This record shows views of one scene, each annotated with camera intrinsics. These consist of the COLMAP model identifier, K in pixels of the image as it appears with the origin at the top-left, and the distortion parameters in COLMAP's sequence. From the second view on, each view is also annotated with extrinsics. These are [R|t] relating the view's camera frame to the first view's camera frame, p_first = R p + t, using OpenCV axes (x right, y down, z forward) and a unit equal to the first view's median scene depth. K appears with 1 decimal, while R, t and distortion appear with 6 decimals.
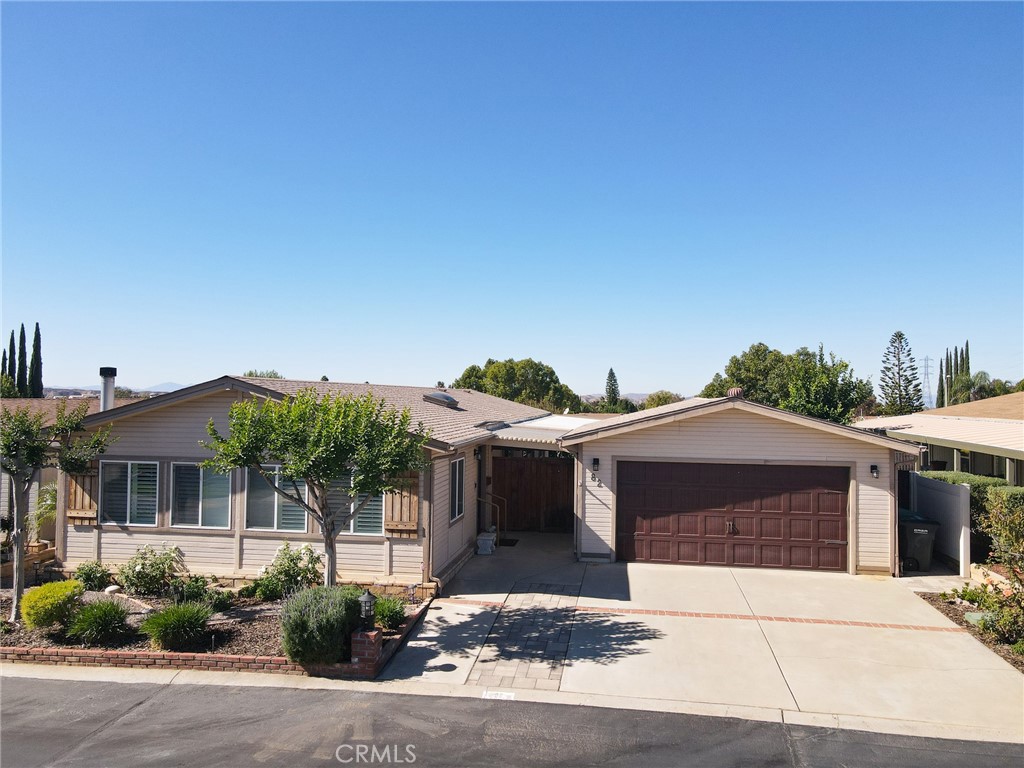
lens RADIAL K [[752.7, 0, 510.1], [0, 752.7, 381.0], [0, 0, 1]] dist [-0.001340, 0.015487]
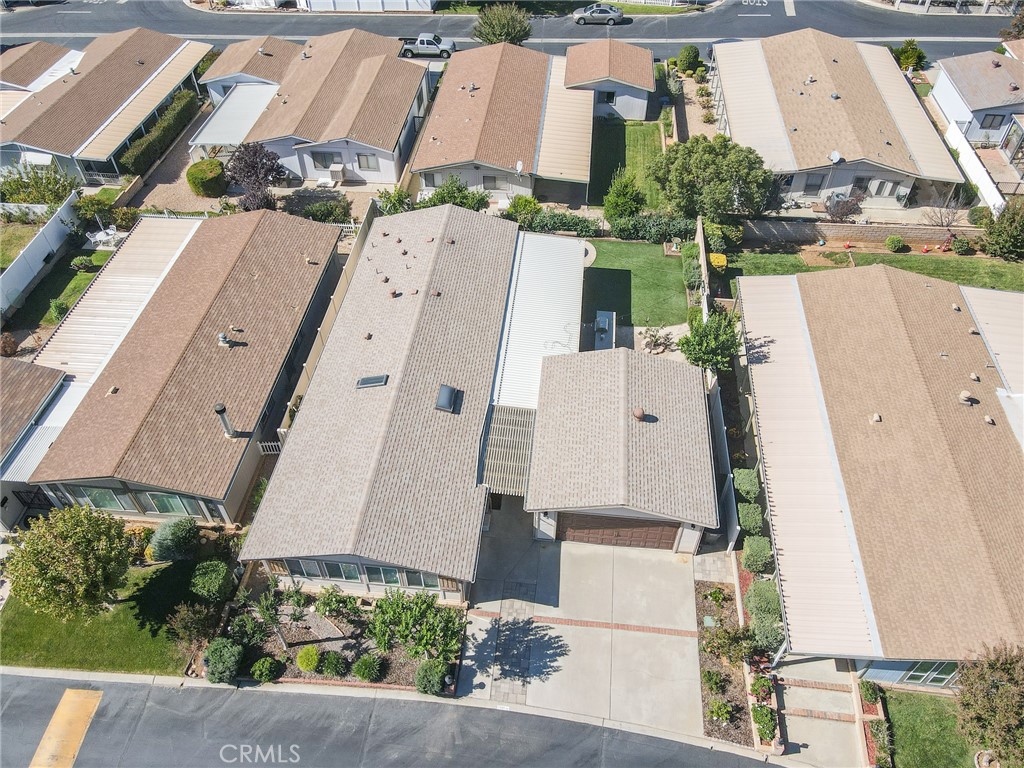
lens RADIAL K [[752.7, 0, 512.0], [0, 752.7, 379.9], [0, 0, 1]] dist [-0.001340, 0.015487]
pose [[0.998507, -0.048576, 0.025003, 0.003976], [0.014661, 0.679108, 0.733892, -1.695897], [-0.052629, -0.732429, 0.678806, 0.017431]]
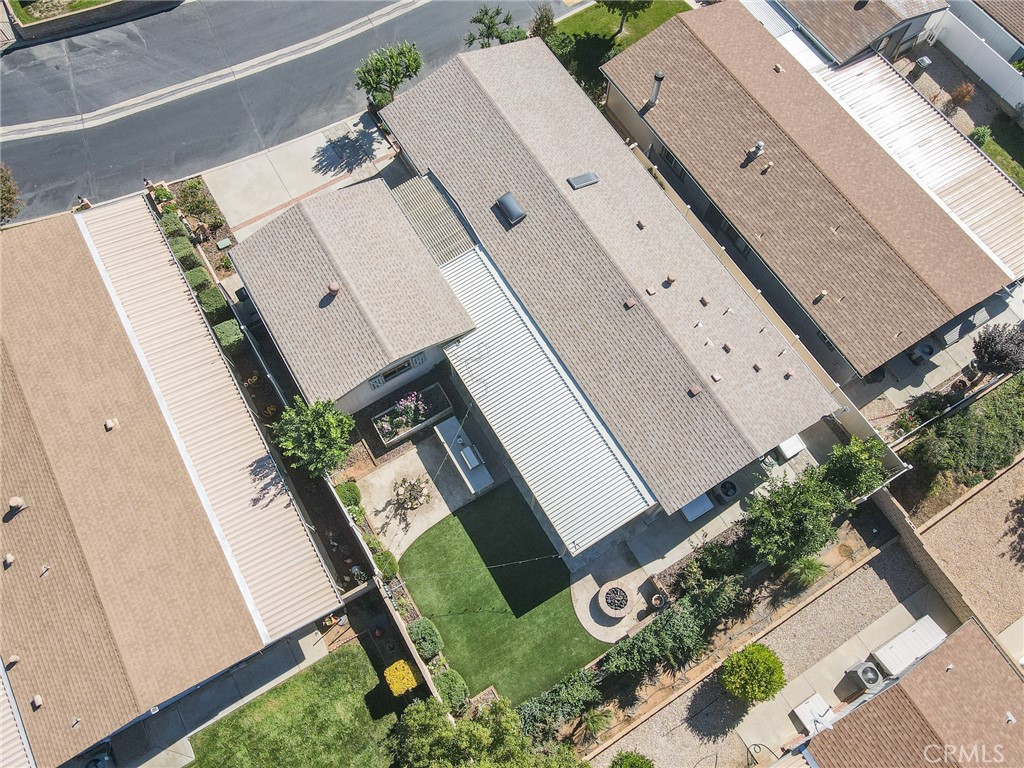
lens RADIAL K [[752.7, 0, 507.2], [0, 752.7, 387.8], [0, 0, 1]] dist [-0.001340, 0.015487]
pose [[-0.765087, 0.597190, -0.240842, 0.743828], [0.007953, 0.382757, 0.923815, -1.865944], [0.643877, 0.704883, -0.297592, 2.619849]]
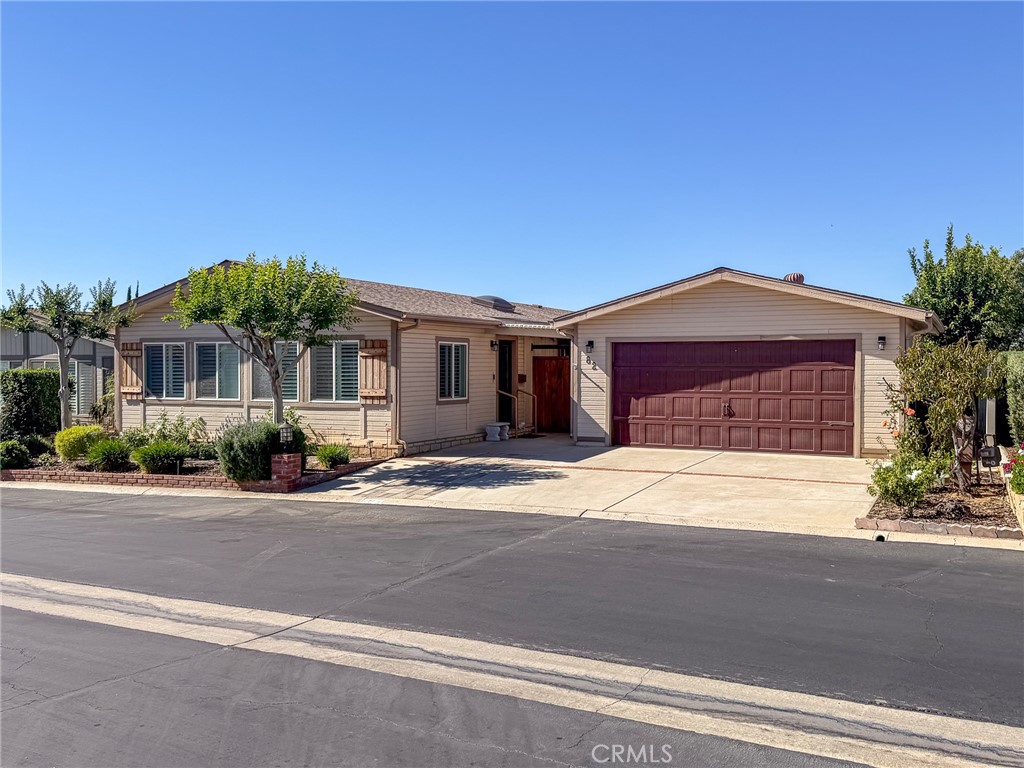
lens RADIAL K [[893.2, 0, 516.6], [0, 893.2, 386.2], [0, 0, 1]] dist [0.072658, -0.068149]
pose [[0.959852, -0.005630, -0.280452, 0.412909], [0.016915, 0.999141, 0.037832, 0.138445], [0.279998, -0.041057, 0.959122, -0.169857]]
